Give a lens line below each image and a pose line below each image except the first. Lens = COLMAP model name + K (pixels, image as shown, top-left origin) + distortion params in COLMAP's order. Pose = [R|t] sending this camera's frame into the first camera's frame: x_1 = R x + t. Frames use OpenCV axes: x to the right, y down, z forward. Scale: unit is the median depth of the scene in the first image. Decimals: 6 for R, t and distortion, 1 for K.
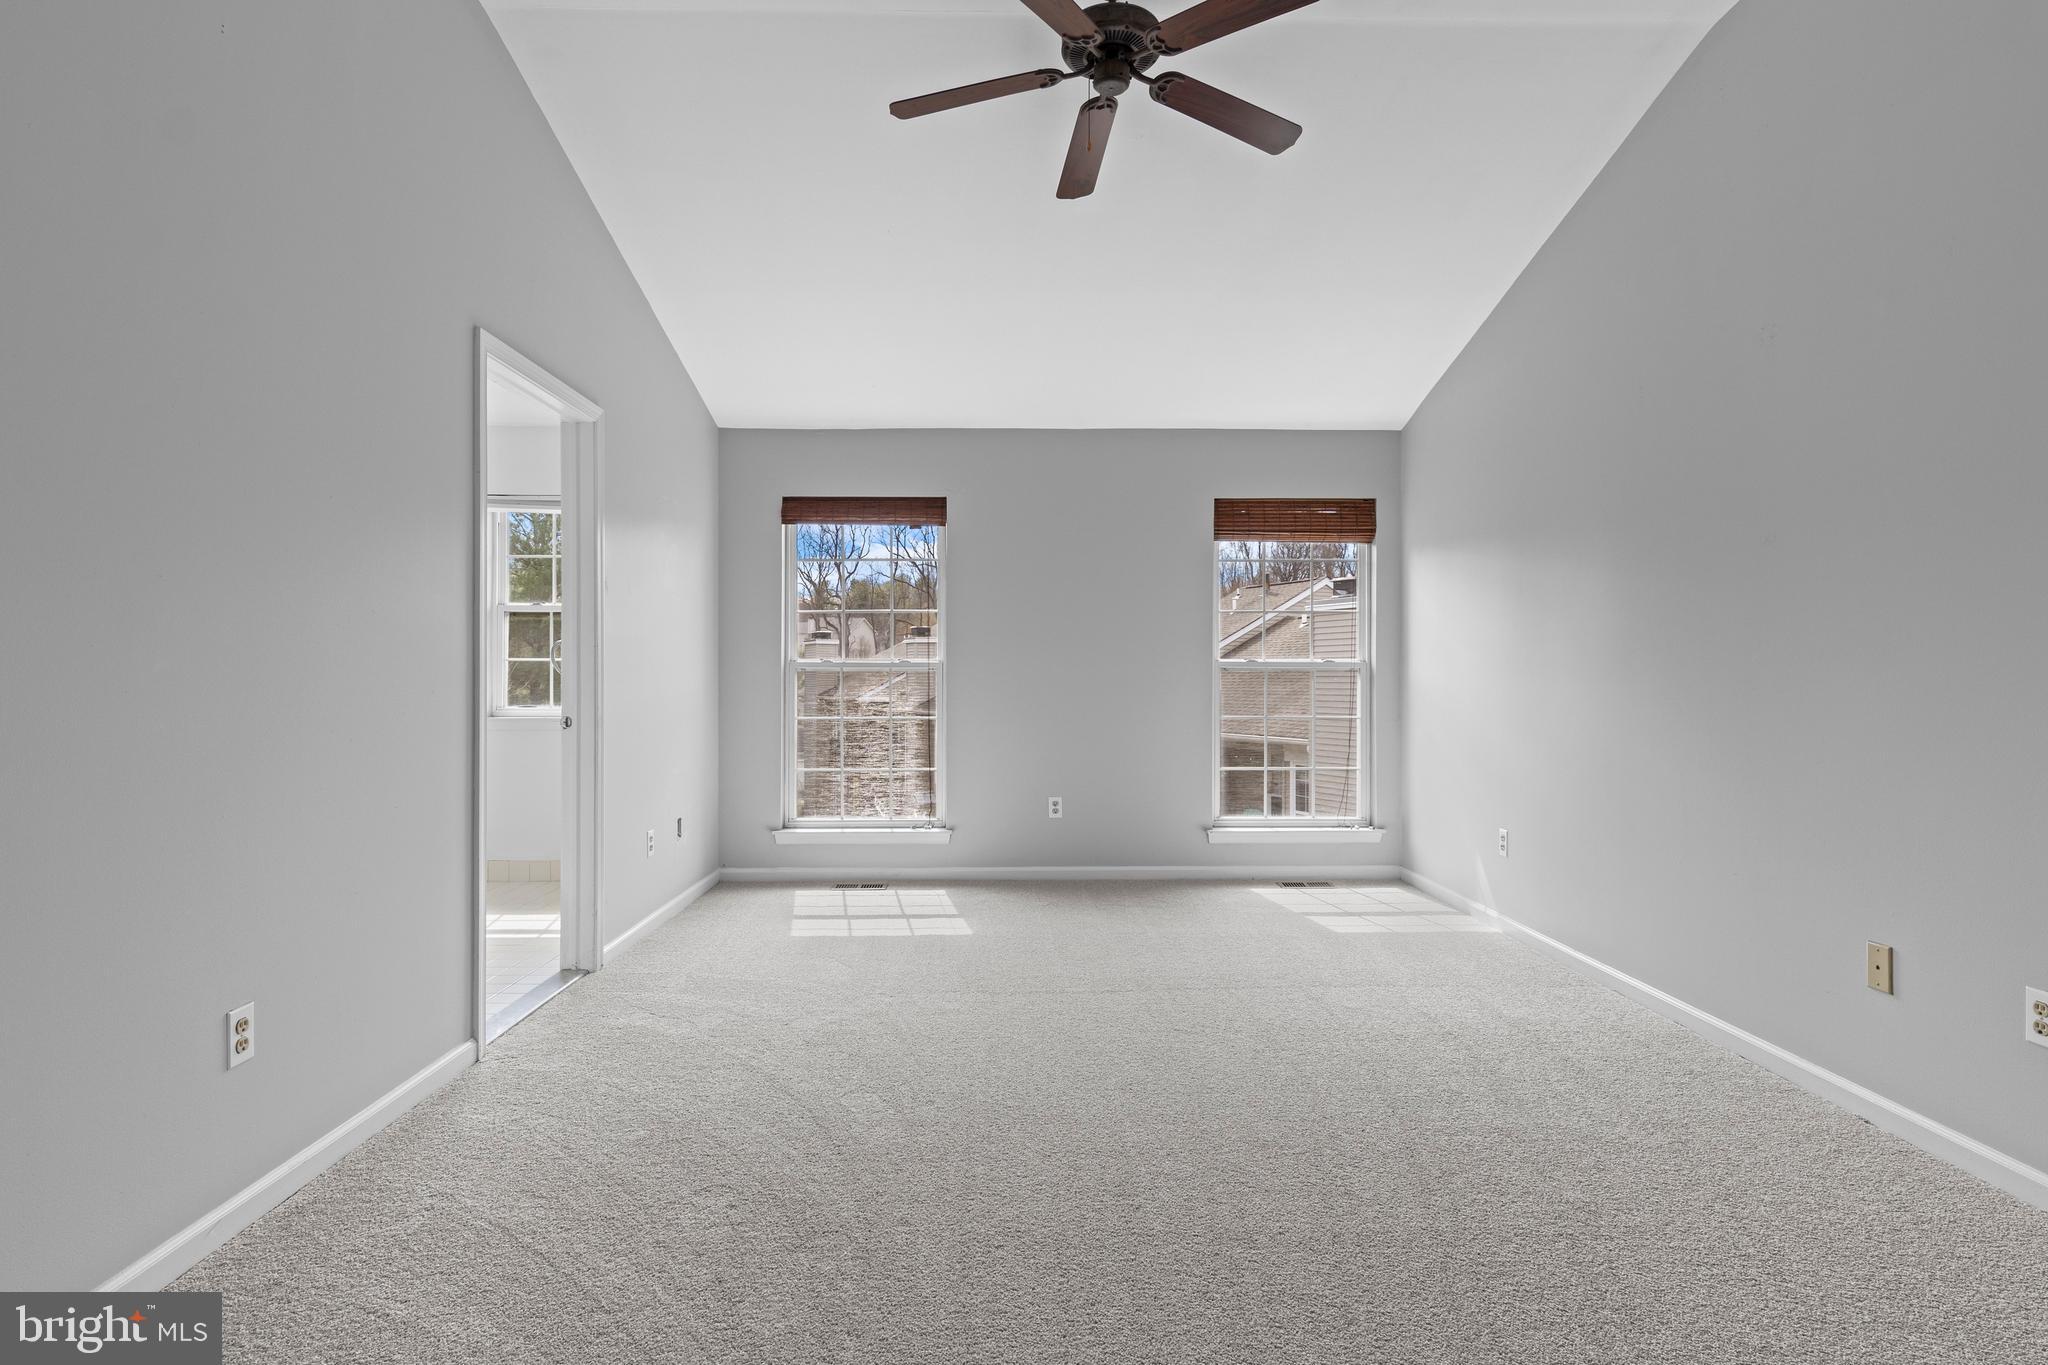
lens RADIAL K [[1050.0, 0, 1007.0], [0, 1050.0, 687.2], [0, 0, 1]] dist [0.014553, -0.004389]
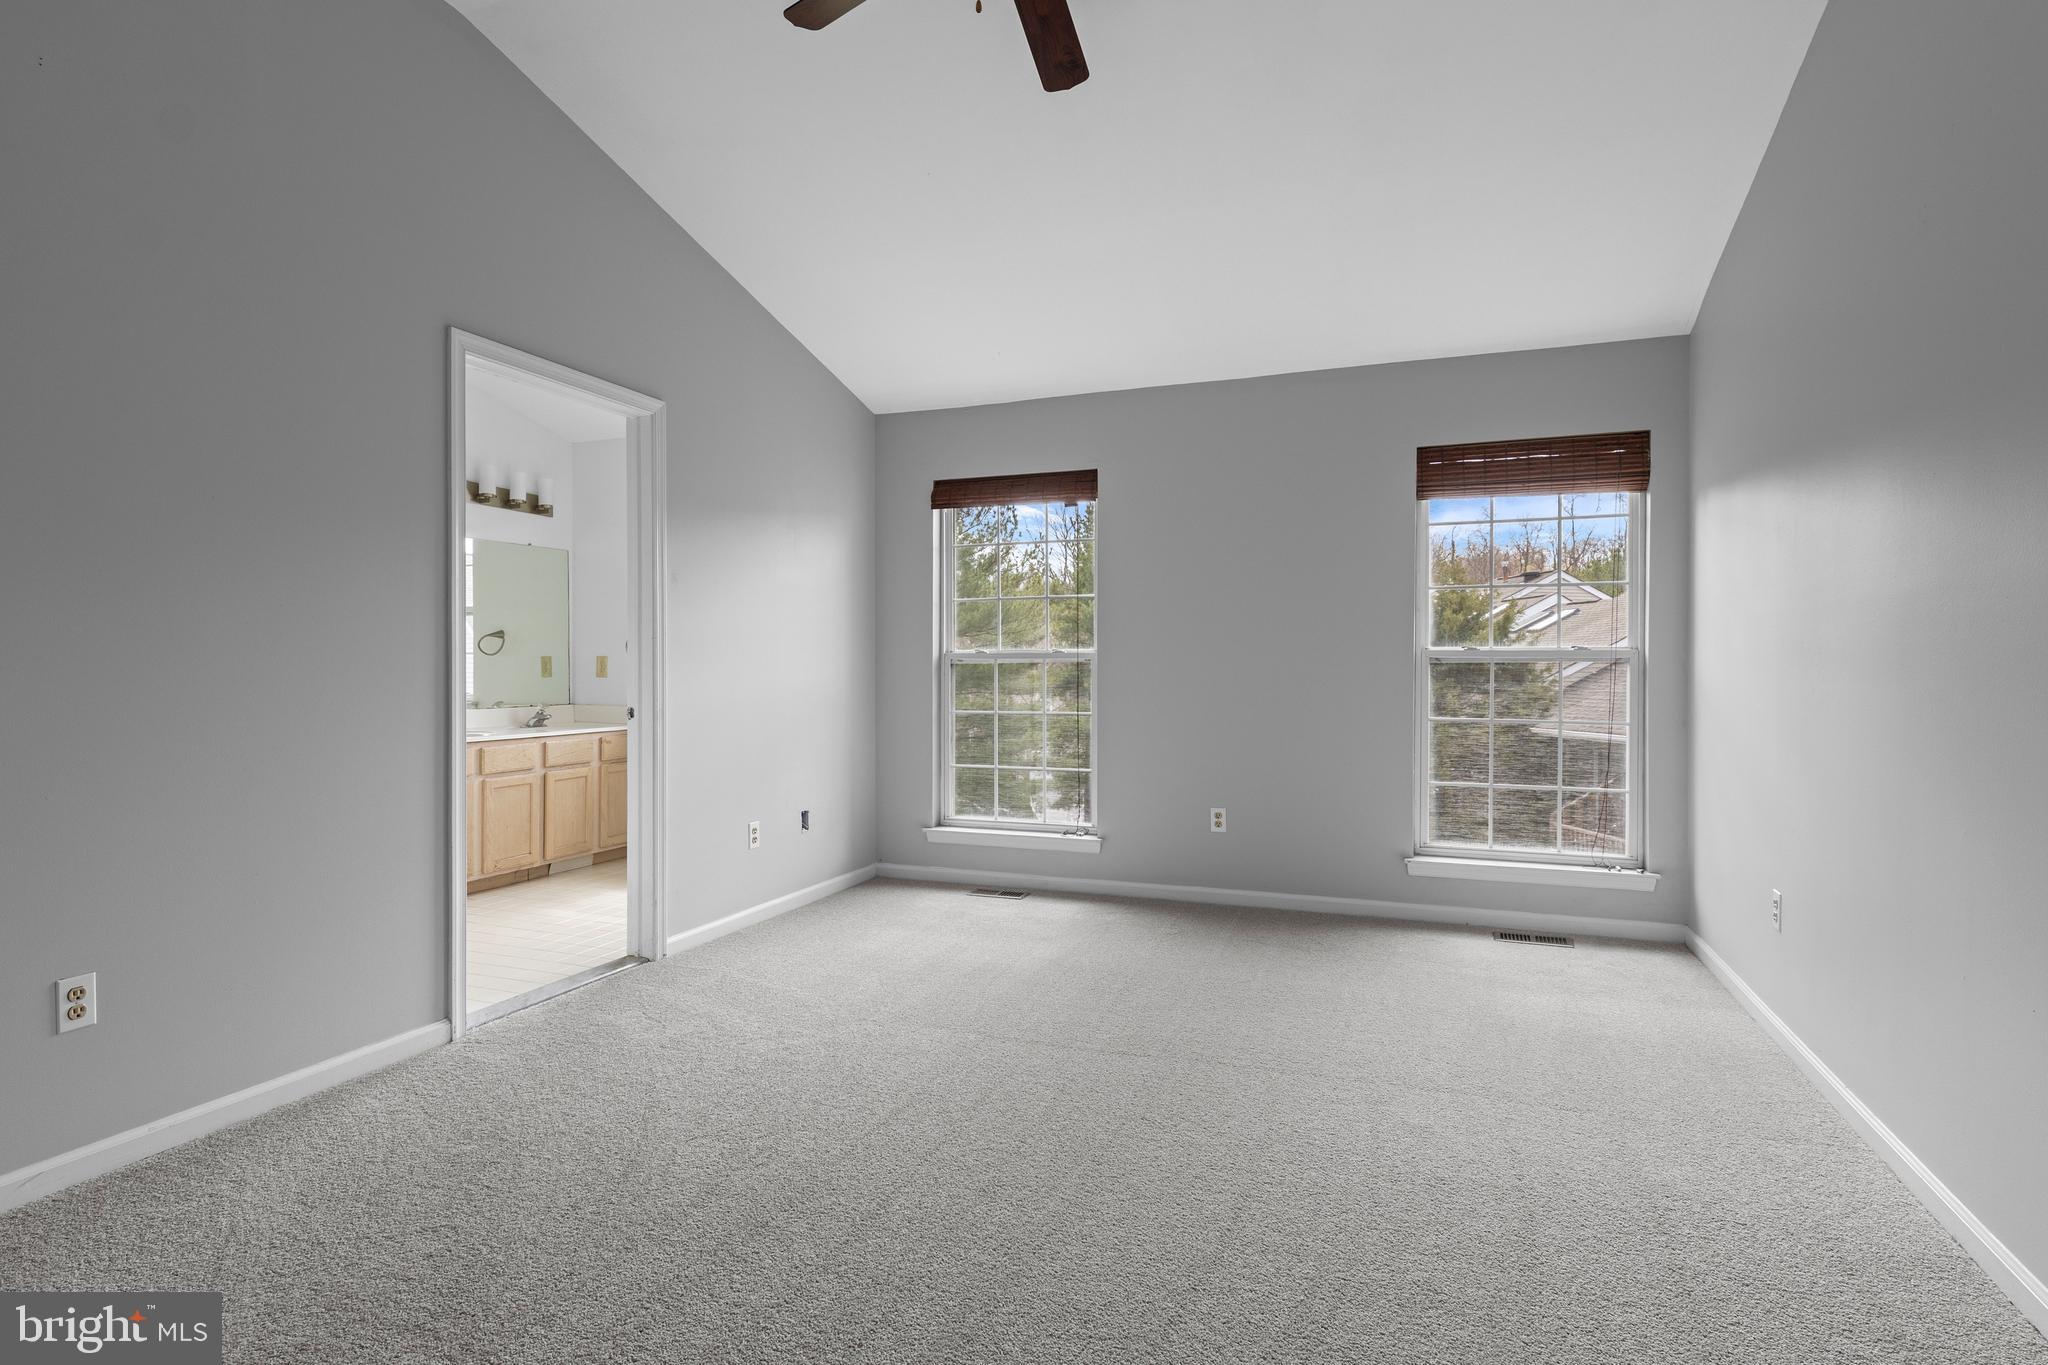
lens RADIAL K [[1050.0, 0, 1022.7], [0, 1050.0, 679.6], [0, 0, 1]] dist [0.014553, -0.004389]
pose [[0.927290, 0.005945, -0.374296, 0.221156], [-0.004947, 0.999981, 0.003628, -0.003167], [0.374310, -0.001513, 0.927302, 0.141010]]
